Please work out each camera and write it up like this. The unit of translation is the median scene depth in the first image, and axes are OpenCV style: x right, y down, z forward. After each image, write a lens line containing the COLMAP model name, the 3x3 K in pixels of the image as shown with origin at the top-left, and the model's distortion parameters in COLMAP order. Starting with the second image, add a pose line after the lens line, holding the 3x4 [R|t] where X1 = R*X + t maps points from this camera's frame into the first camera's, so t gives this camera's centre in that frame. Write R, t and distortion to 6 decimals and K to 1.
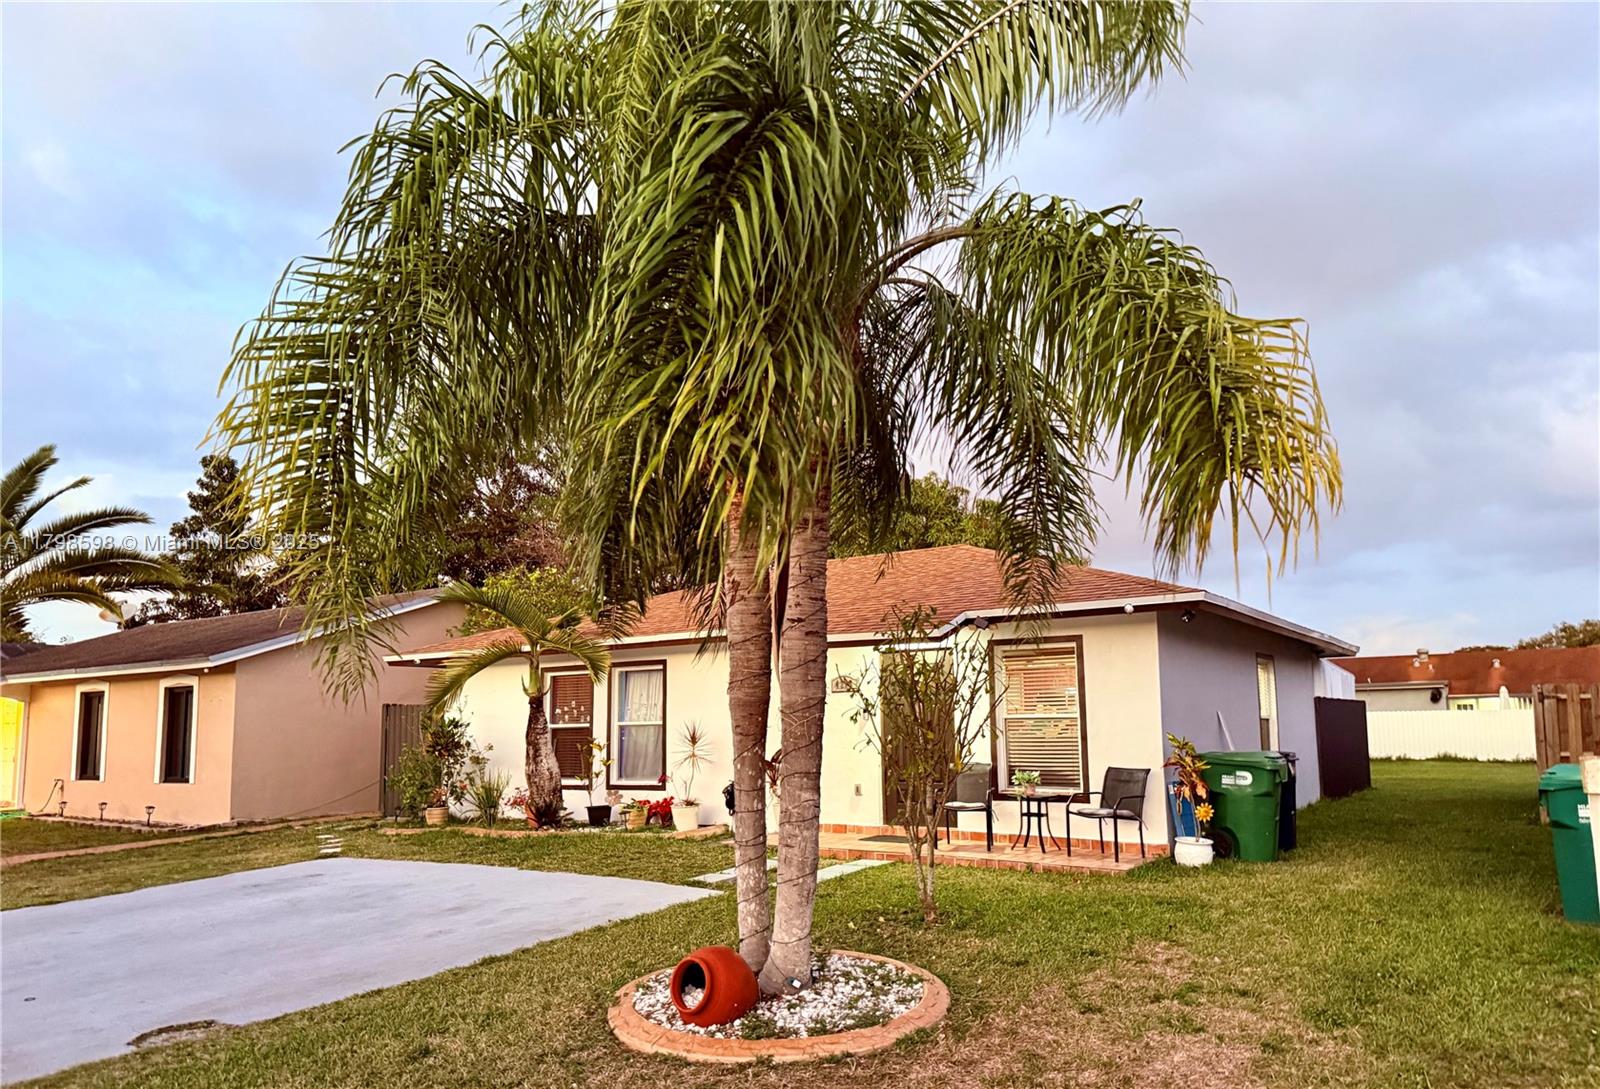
lens RADIAL K [[1200.8, 0, 800.0], [0, 1200.8, 544.5], [0, 0, 1]] dist [0.003897, 0.000412]
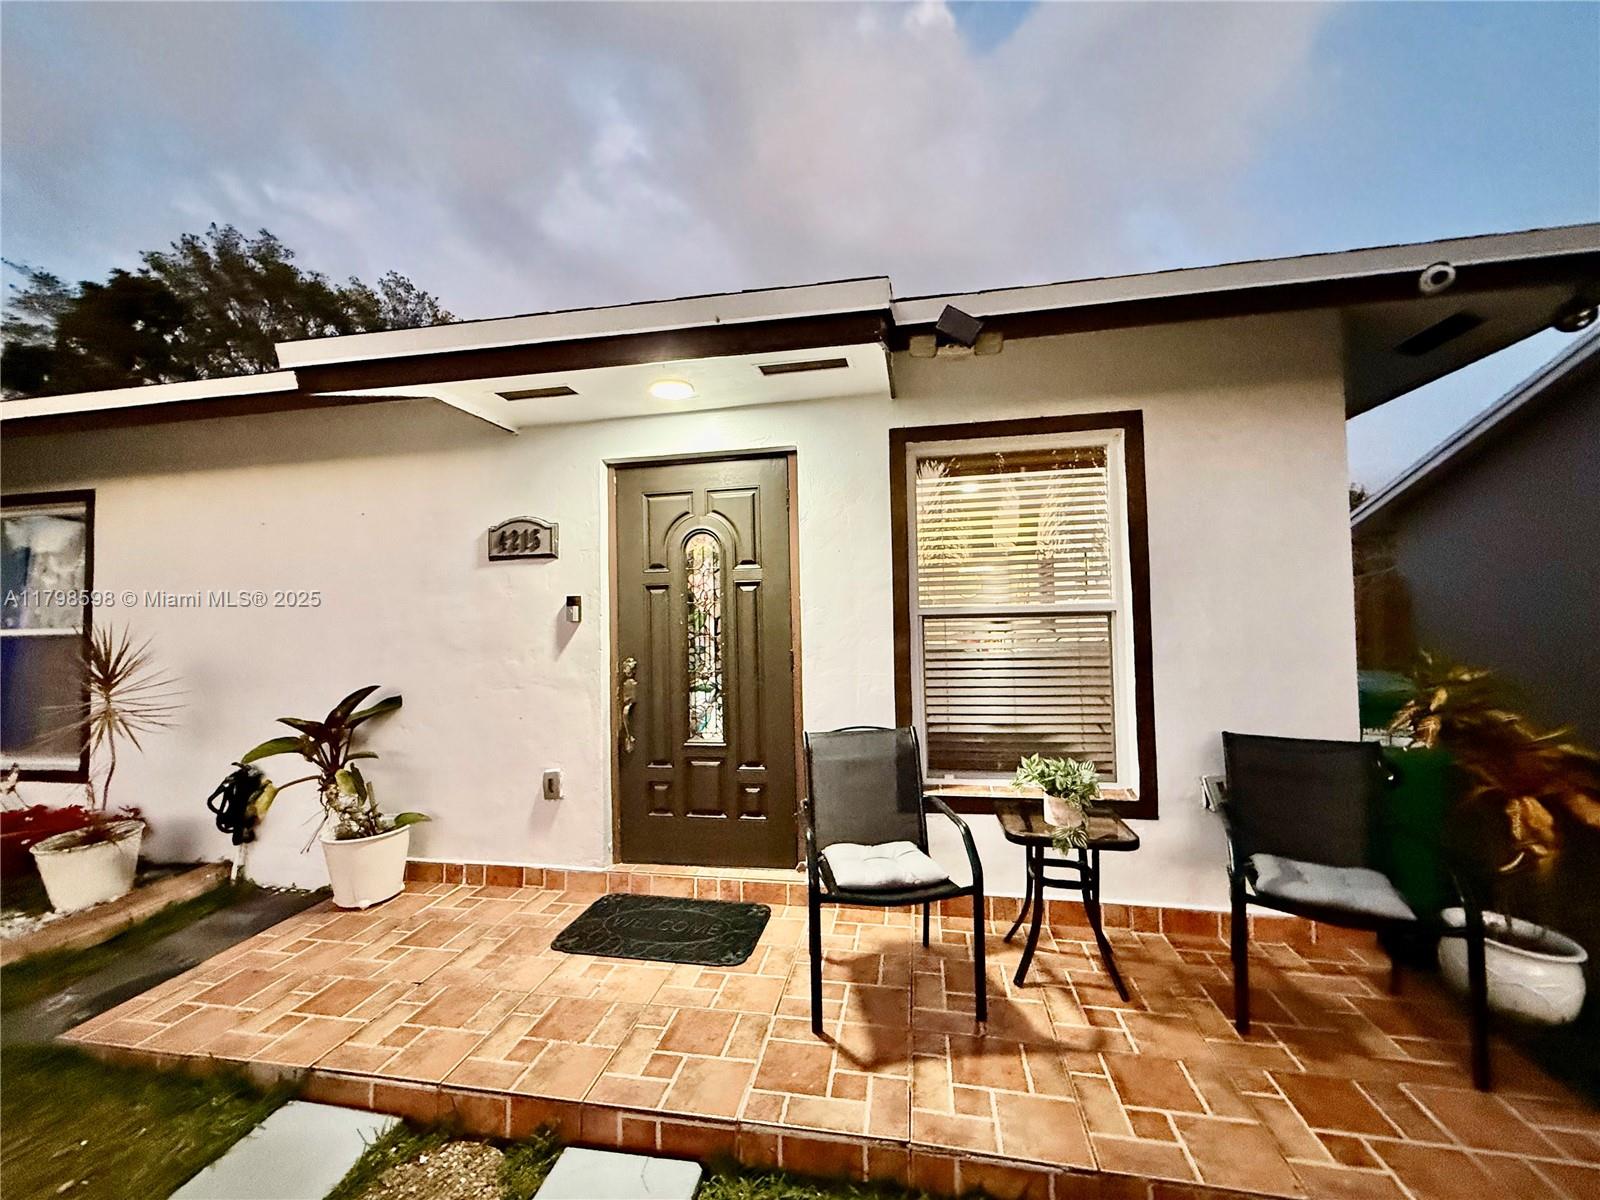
lens RADIAL K [[642.8, 0, 794.8], [0, 642.8, 572.3], [0, 0, 1]] dist [0.000472, 0.000101]
pose [[0.910663, 0.008979, 0.413052, 0.032418], [-0.047827, 0.995333, 0.083810, 0.106043], [-0.410372, -0.096078, 0.906843, 0.769712]]
